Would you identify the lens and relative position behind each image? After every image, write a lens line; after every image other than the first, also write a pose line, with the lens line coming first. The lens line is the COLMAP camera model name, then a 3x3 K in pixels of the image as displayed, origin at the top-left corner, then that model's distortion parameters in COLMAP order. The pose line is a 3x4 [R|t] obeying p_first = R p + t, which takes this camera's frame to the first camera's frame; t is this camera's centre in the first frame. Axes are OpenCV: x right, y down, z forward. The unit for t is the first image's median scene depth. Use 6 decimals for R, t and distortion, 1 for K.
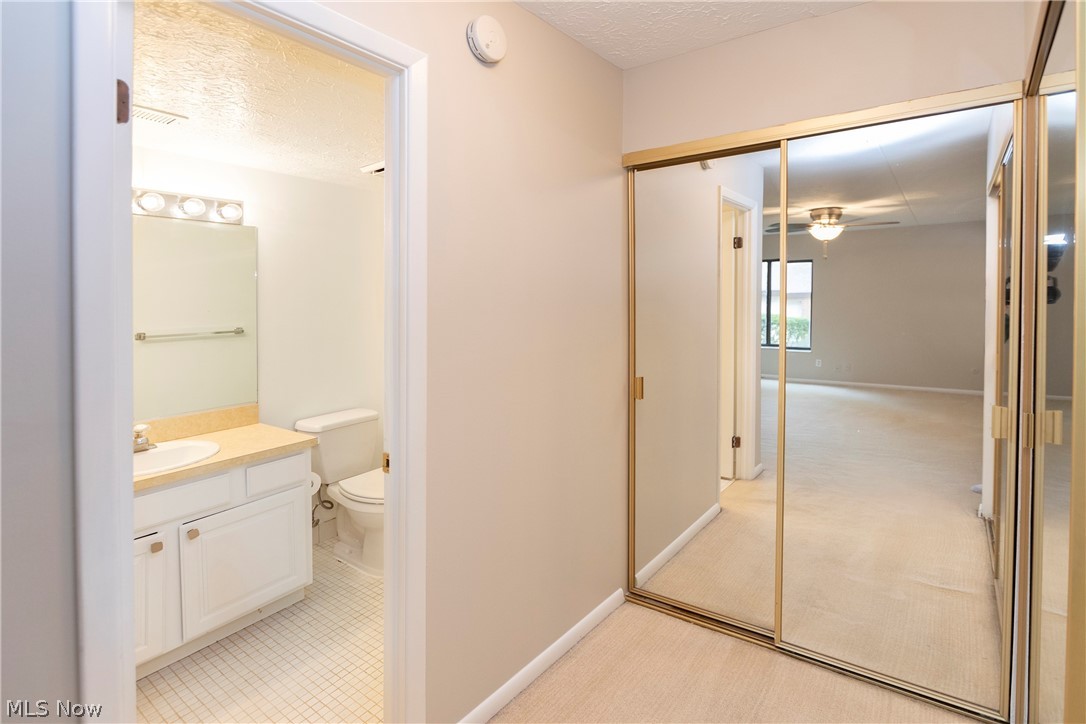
lens RADIAL K [[521.6, 0, 547.7], [0, 521.6, 314.0], [0, 0, 1]] dist [0.002440, 0.000558]
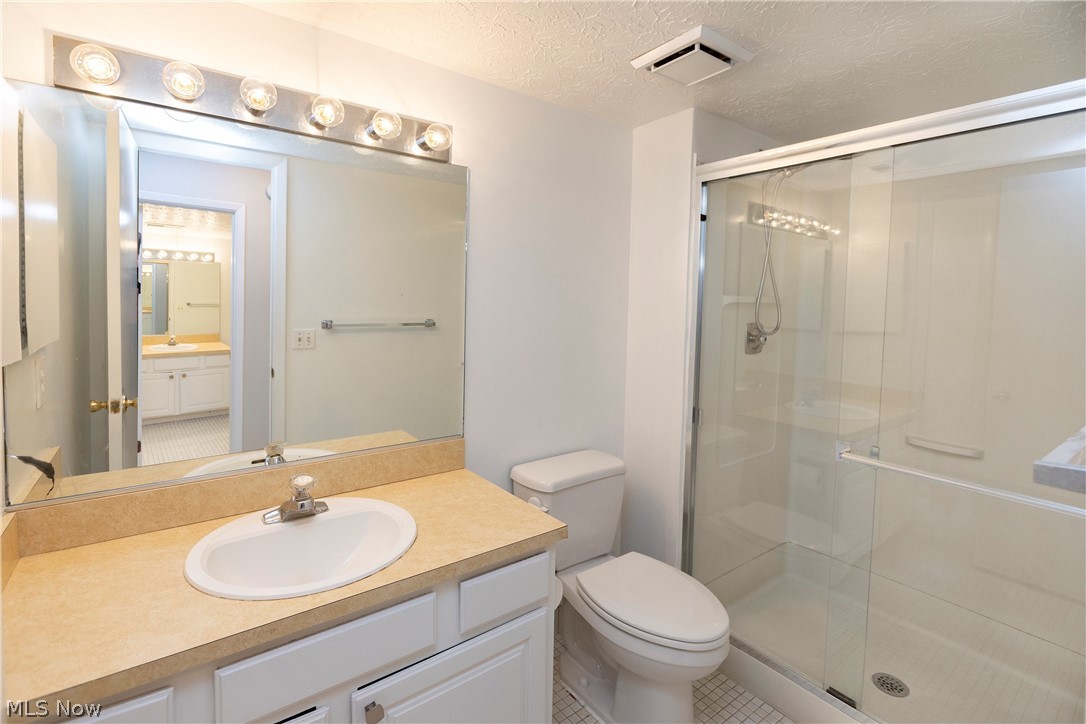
lens RADIAL K [[521.6, 0, 539.9], [0, 521.6, 358.9], [0, 0, 1]] dist [0.002440, 0.000558]
pose [[0.953281, 0.071312, -0.293547, -0.277066], [-0.045871, 0.994640, 0.092665, 0.005839], [0.298581, -0.074871, 0.951443, 0.408692]]
